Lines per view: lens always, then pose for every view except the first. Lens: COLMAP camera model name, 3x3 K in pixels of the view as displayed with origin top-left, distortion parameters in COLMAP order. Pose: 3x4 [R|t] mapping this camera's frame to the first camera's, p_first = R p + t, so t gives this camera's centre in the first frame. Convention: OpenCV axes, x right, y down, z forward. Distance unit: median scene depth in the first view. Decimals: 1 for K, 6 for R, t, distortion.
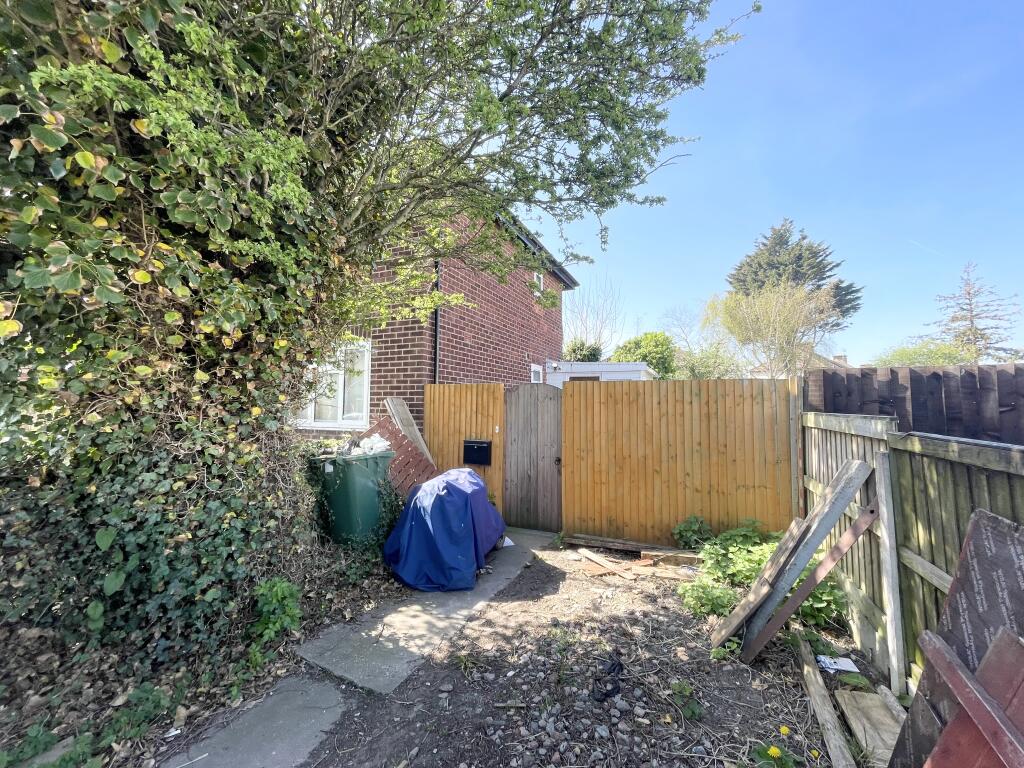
lens RADIAL K [[413.8, 0, 509.9], [0, 413.8, 380.0], [0, 0, 1]] dist [-0.003625, -0.000114]
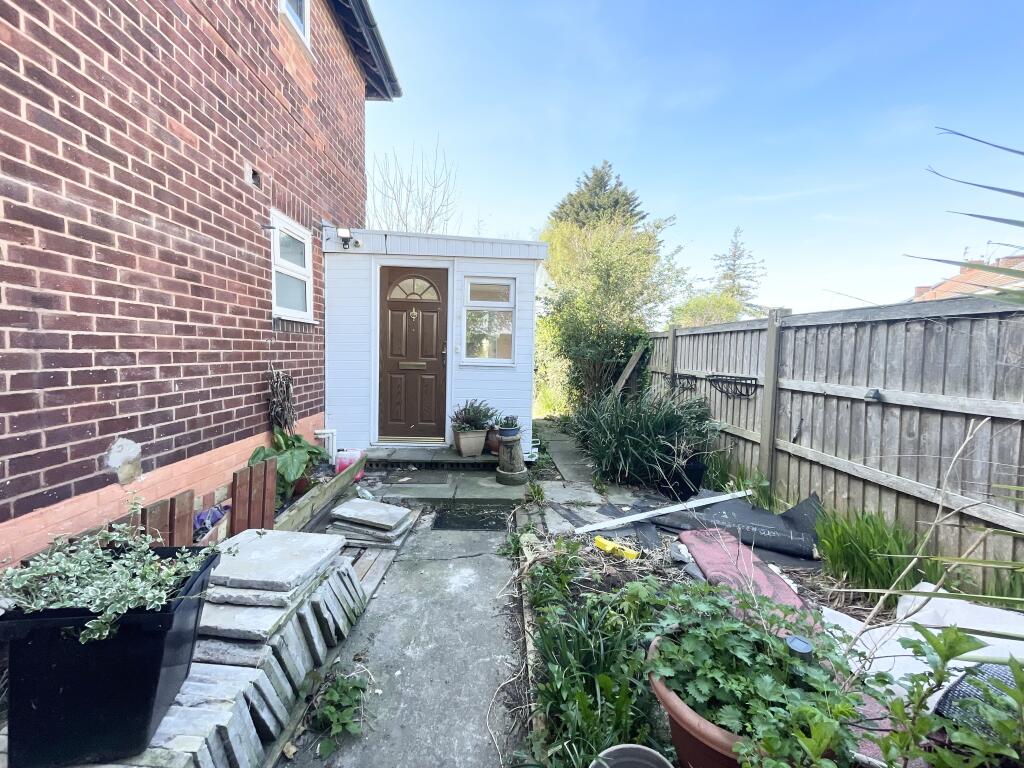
lens RADIAL K [[413.8, 0, 509.9], [0, 413.8, 380.0], [0, 0, 1]] dist [-0.003625, -0.000114]
pose [[0.899417, -0.016576, 0.436778, 0.021880], [-0.043759, 0.990845, 0.127713, 0.014536], [-0.434897, -0.133981, 0.890457, 0.159725]]
